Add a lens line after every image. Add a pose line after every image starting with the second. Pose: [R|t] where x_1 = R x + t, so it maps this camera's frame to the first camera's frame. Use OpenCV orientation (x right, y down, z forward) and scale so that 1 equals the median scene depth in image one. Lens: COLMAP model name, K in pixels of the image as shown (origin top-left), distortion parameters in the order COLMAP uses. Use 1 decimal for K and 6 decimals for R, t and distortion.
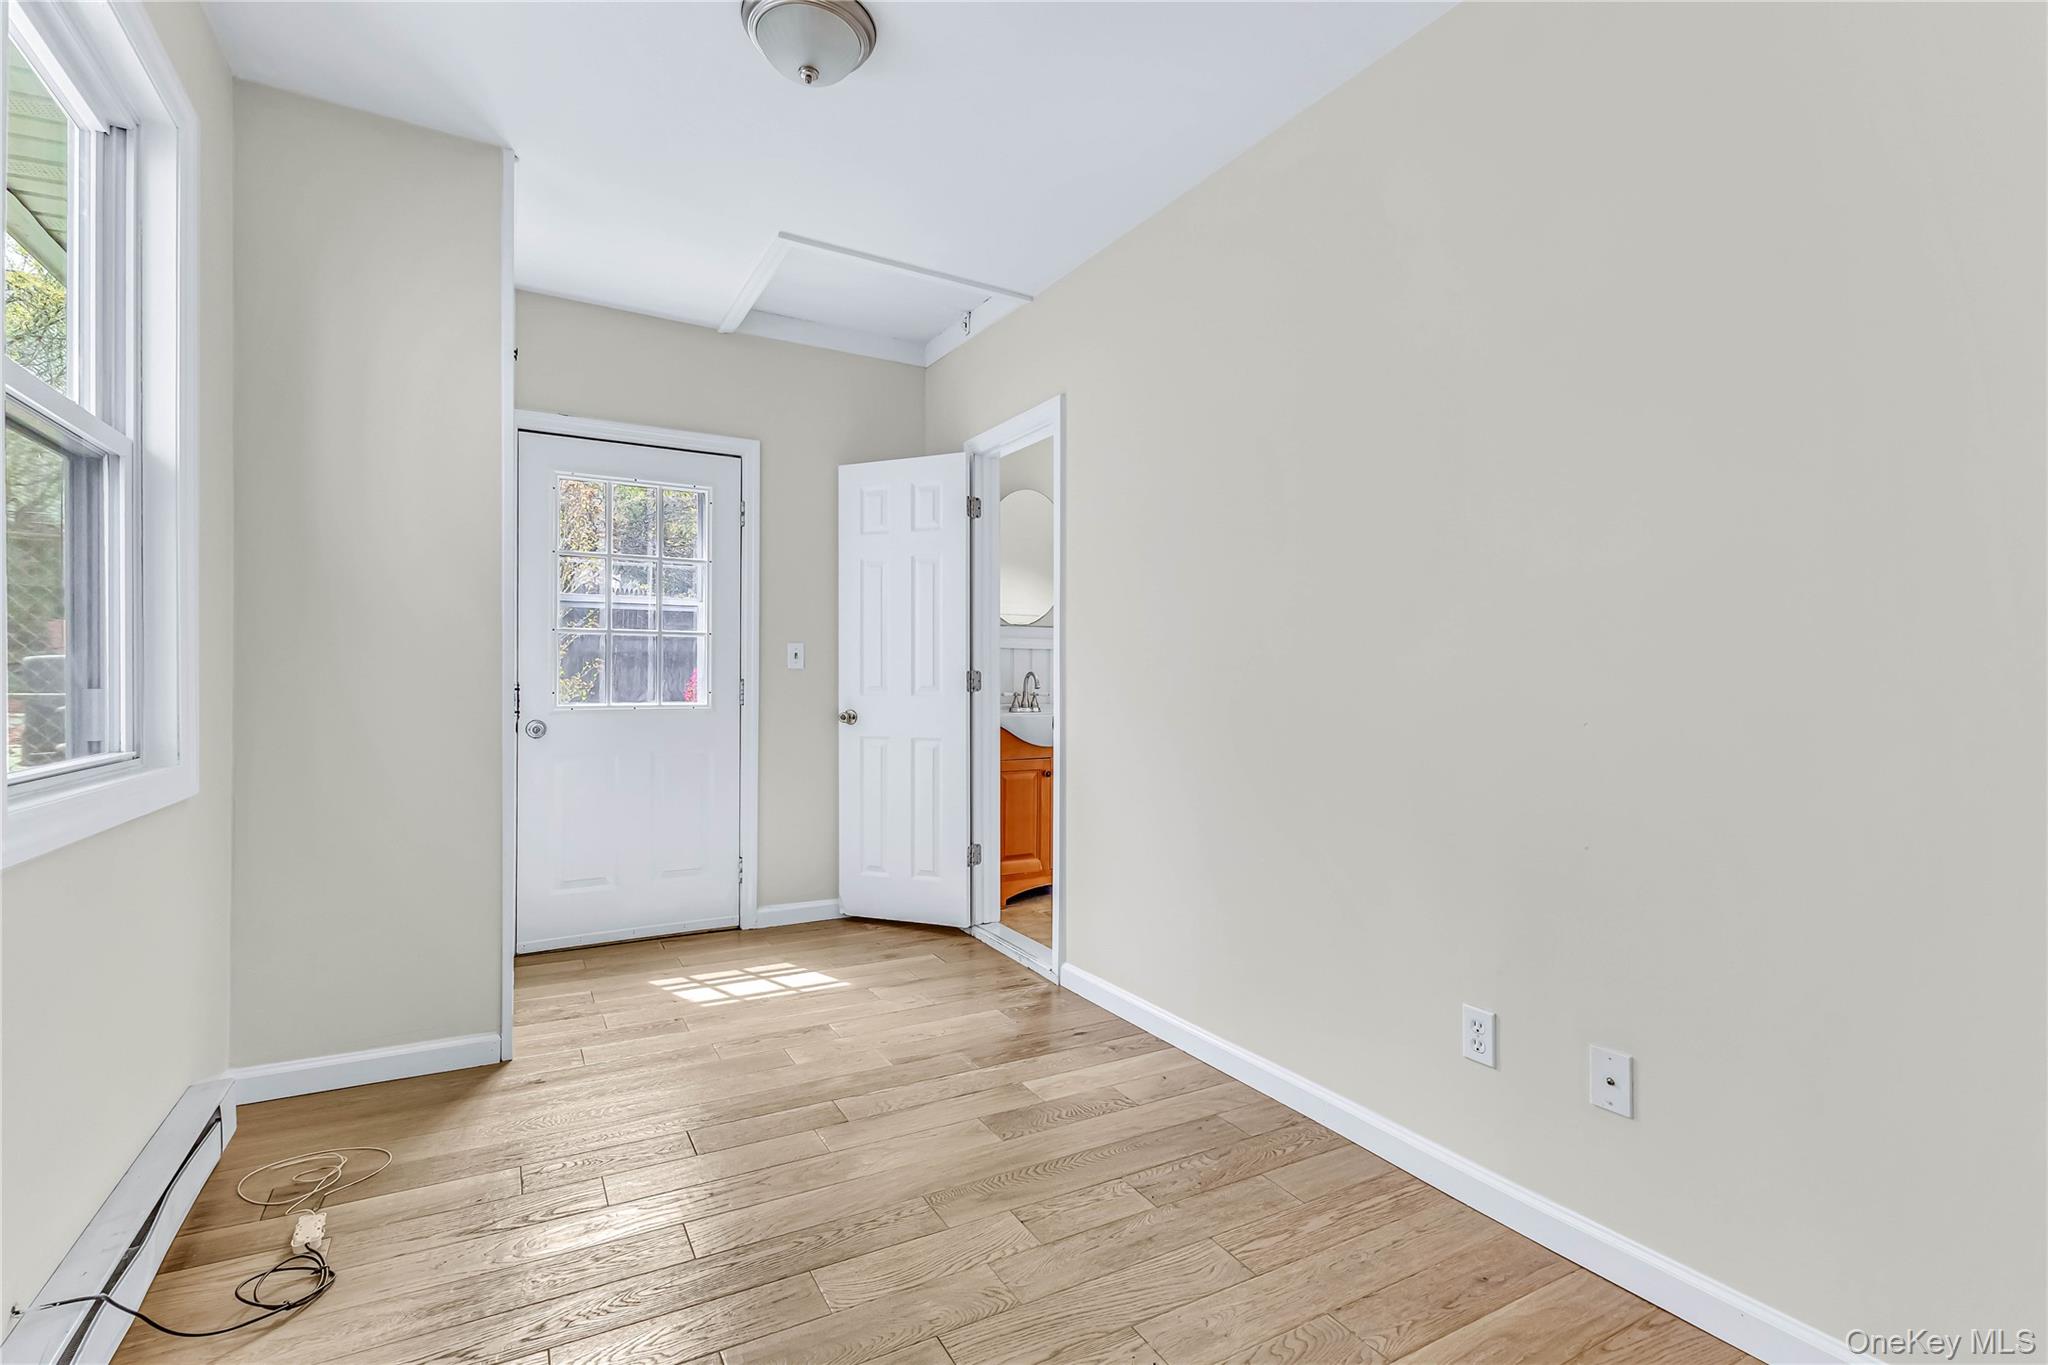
lens RADIAL K [[887.8, 0, 1020.7], [0, 887.8, 671.6], [0, 0, 1]] dist [0.004758, 0.000369]
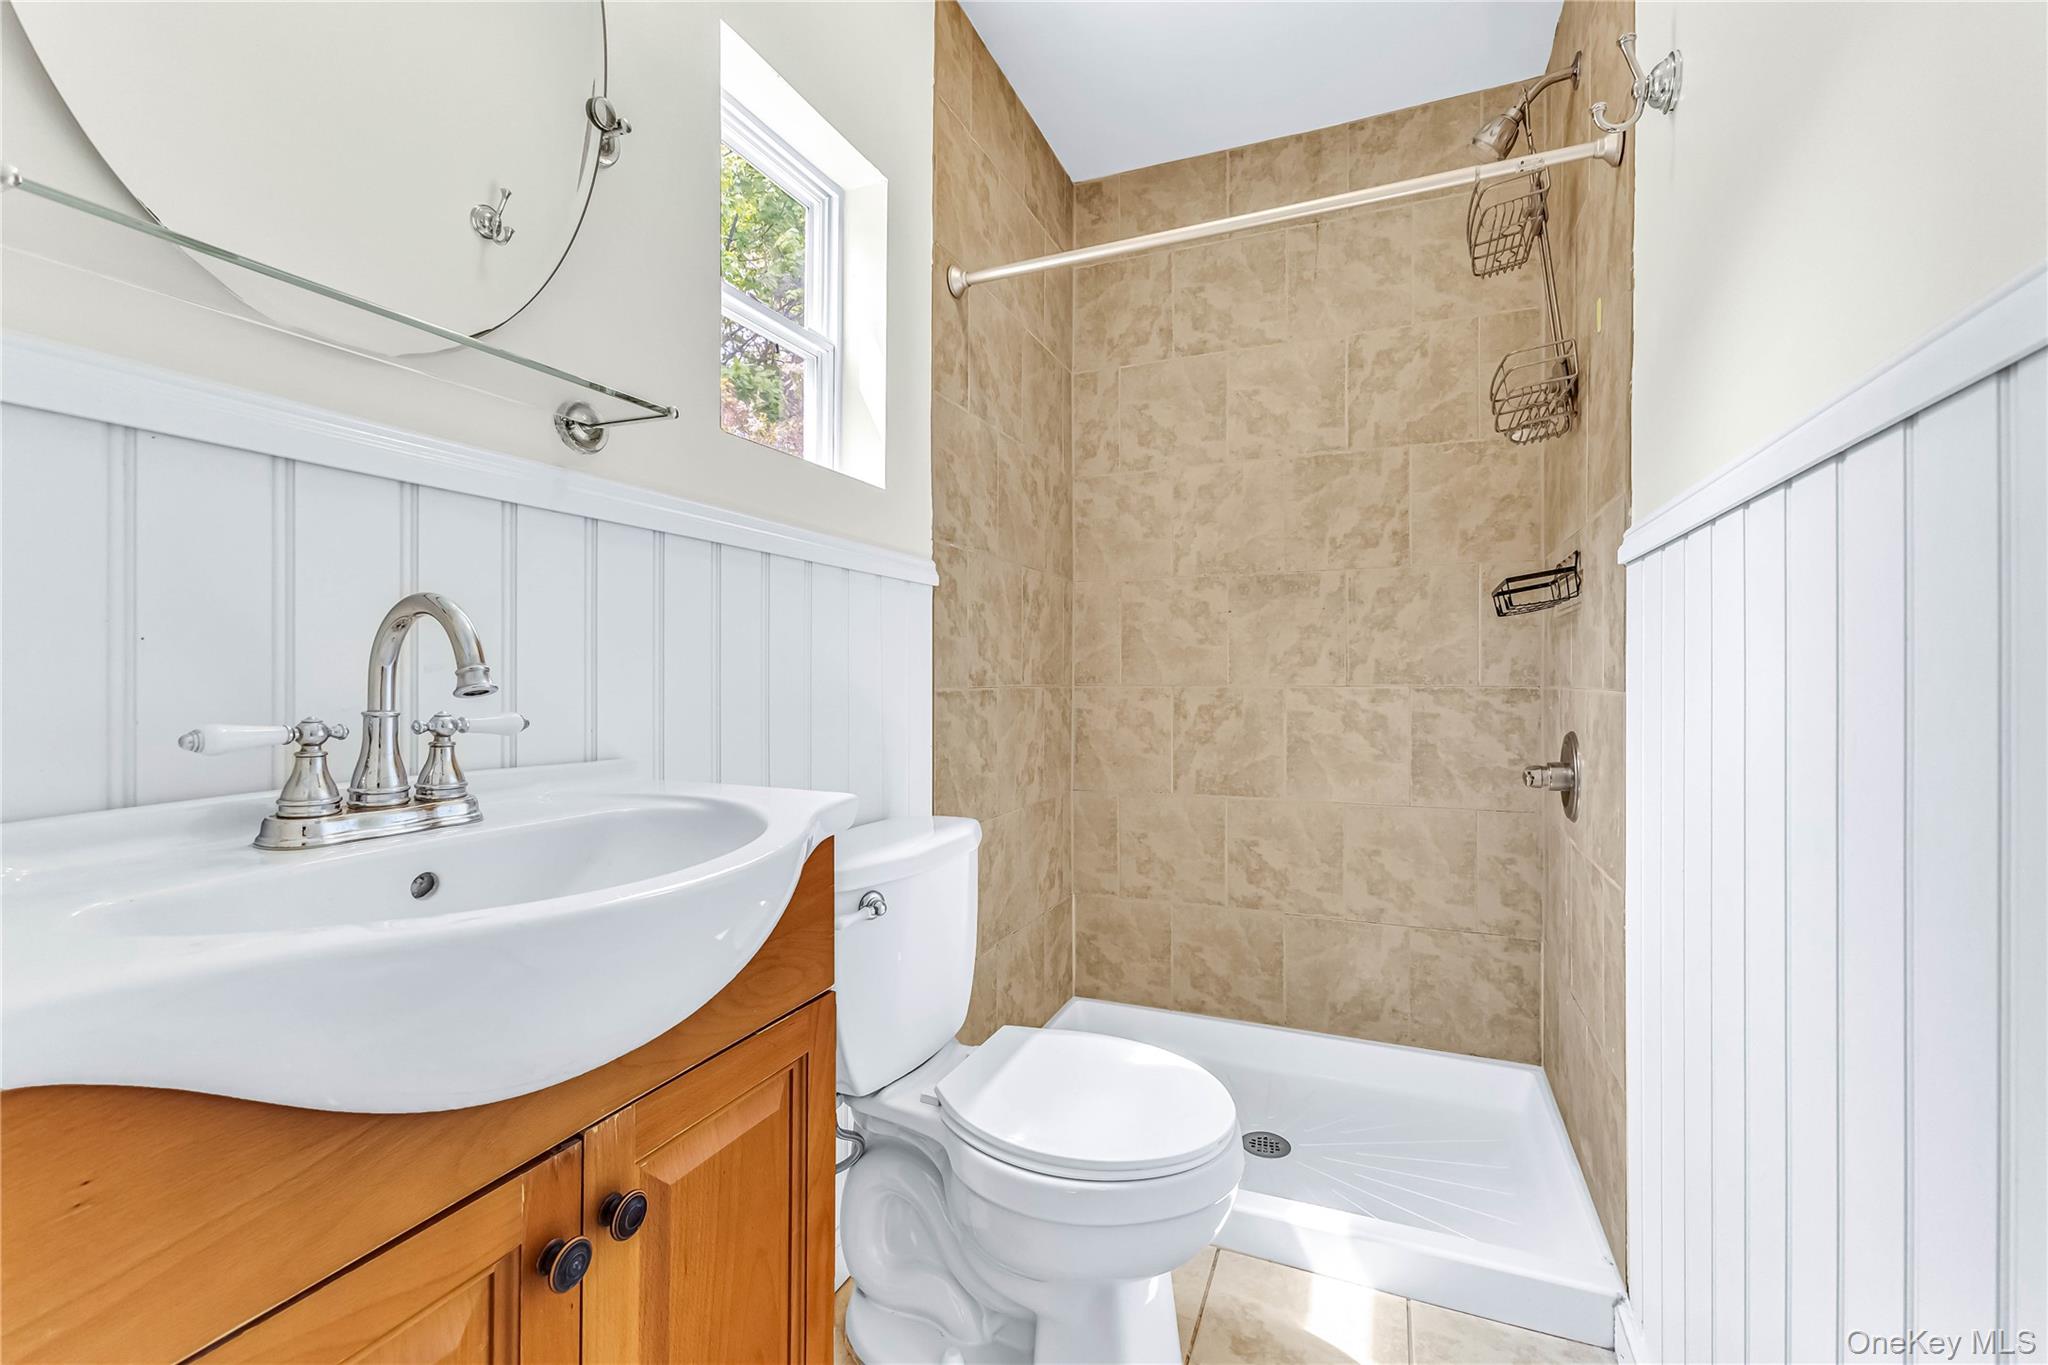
lens RADIAL K [[887.8, 0, 1020.7], [0, 887.8, 671.6], [0, 0, 1]] dist [0.004758, 0.000369]
pose [[0.814039, 0.002894, 0.580803, 0.006153], [-0.002701, 0.999996, -0.001197, 0.014128], [-0.580804, -0.000594, 0.814043, 0.795691]]
